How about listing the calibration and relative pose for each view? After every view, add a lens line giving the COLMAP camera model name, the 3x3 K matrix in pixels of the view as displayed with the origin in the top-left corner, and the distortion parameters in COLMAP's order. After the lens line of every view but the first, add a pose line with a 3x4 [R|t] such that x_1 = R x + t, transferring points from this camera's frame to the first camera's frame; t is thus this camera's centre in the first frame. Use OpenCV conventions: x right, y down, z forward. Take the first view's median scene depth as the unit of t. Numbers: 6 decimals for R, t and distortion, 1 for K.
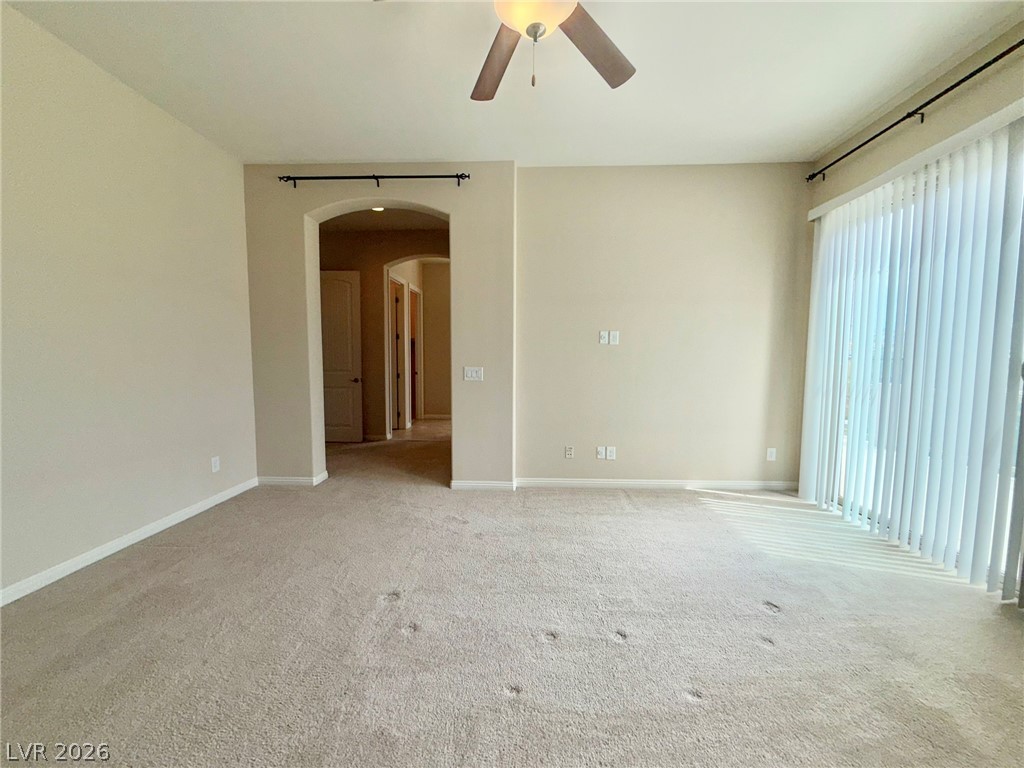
lens RADIAL K [[409.7, 0, 513.4], [0, 409.7, 387.5], [0, 0, 1]] dist [0.000997, -0.000015]
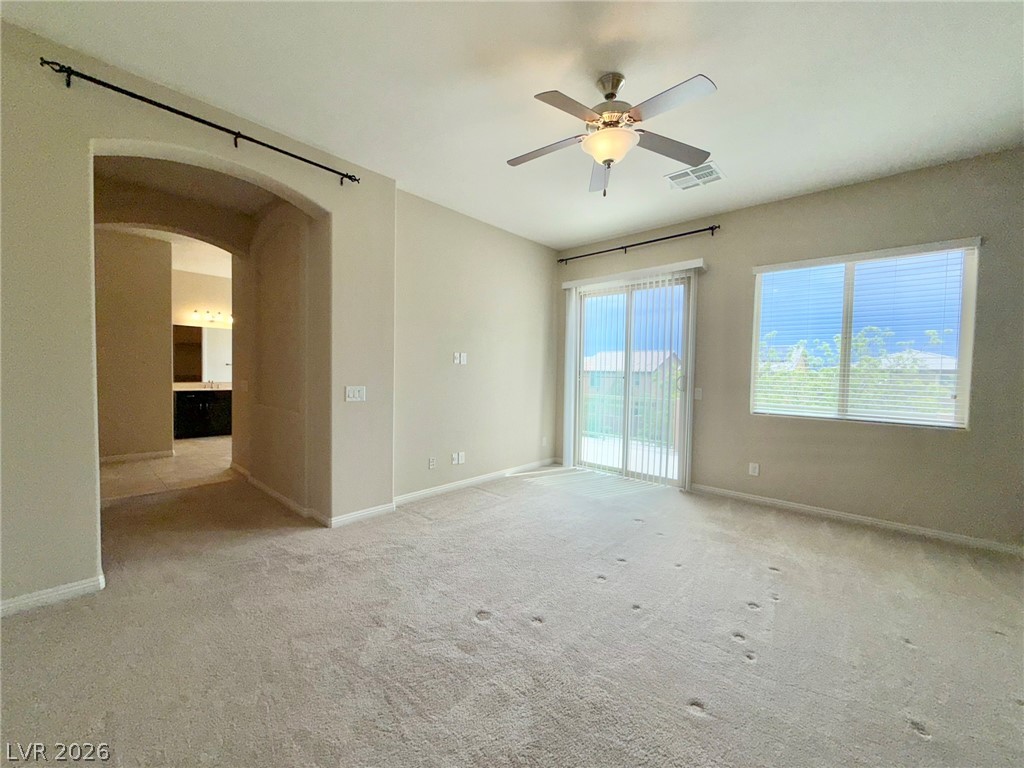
lens RADIAL K [[409.7, 0, 513.7], [0, 409.7, 386.6], [0, 0, 1]] dist [0.000997, -0.000015]
pose [[0.636497, -0.022785, 0.770943, -0.574843], [0.039217, 0.999227, -0.002846, -0.033056], [-0.770282, 0.032046, 0.636898, 0.147419]]
